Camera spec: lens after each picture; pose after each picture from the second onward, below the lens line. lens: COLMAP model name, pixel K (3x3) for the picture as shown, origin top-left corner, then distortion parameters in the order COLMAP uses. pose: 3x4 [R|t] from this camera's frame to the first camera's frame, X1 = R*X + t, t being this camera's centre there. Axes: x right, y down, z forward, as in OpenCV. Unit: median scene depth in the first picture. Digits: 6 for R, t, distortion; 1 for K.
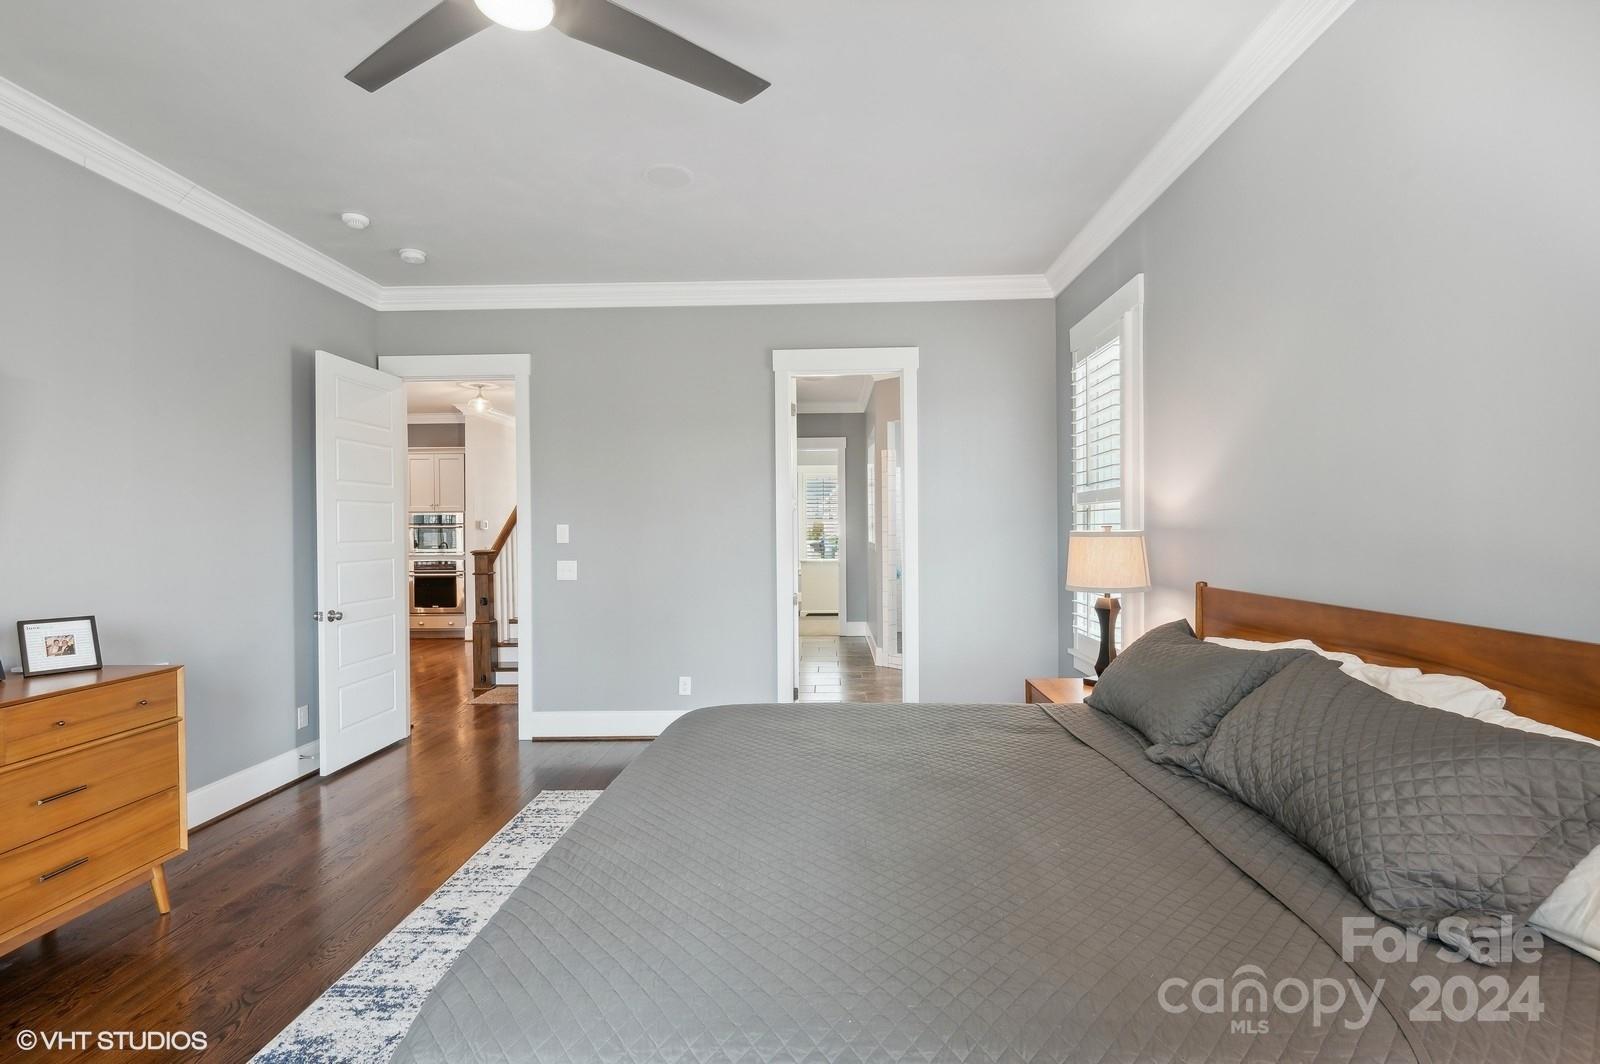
lens RADIAL K [[735.4, 0, 800.8], [0, 735.4, 530.5], [0, 0, 1]] dist [0.001388, -0.000228]
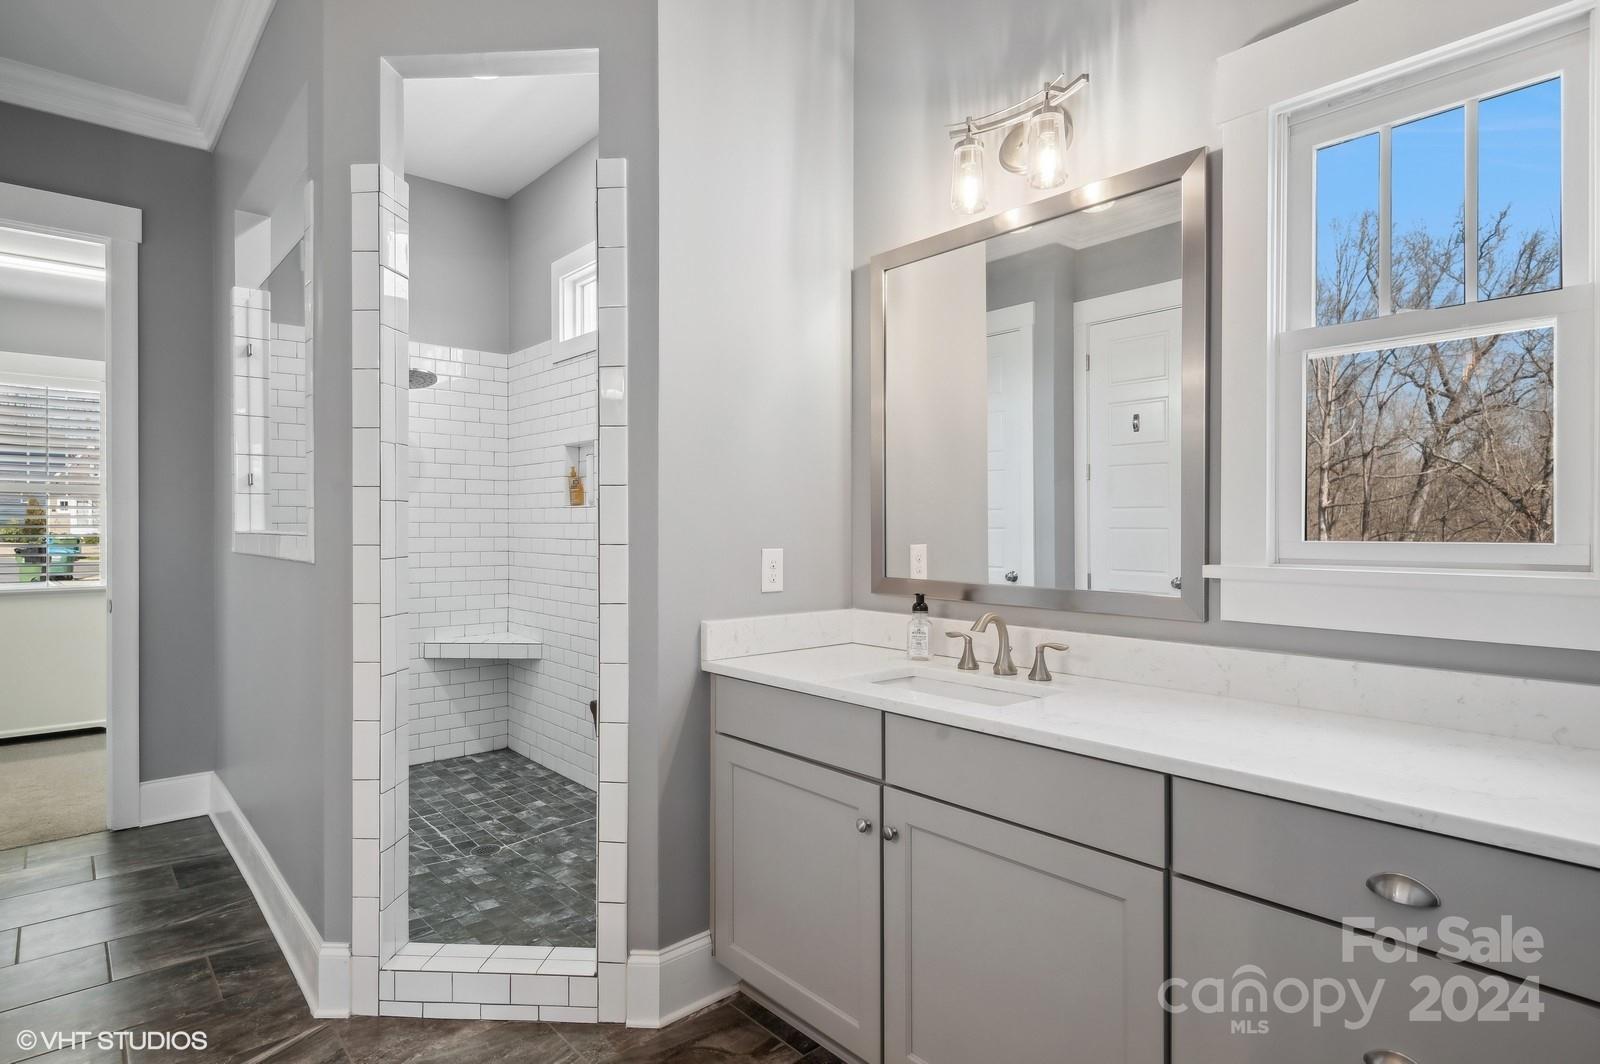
lens RADIAL K [[872.6, 0, 802.4], [0, 872.6, 519.9], [0, 0, 1]] dist [-0.016549, -0.000768]
pose [[0.731583, 0.005060, 0.681733, 0.016898], [0.001603, 0.999957, -0.009143, 0.012496], [-0.681750, 0.007782, 0.731544, 0.539370]]
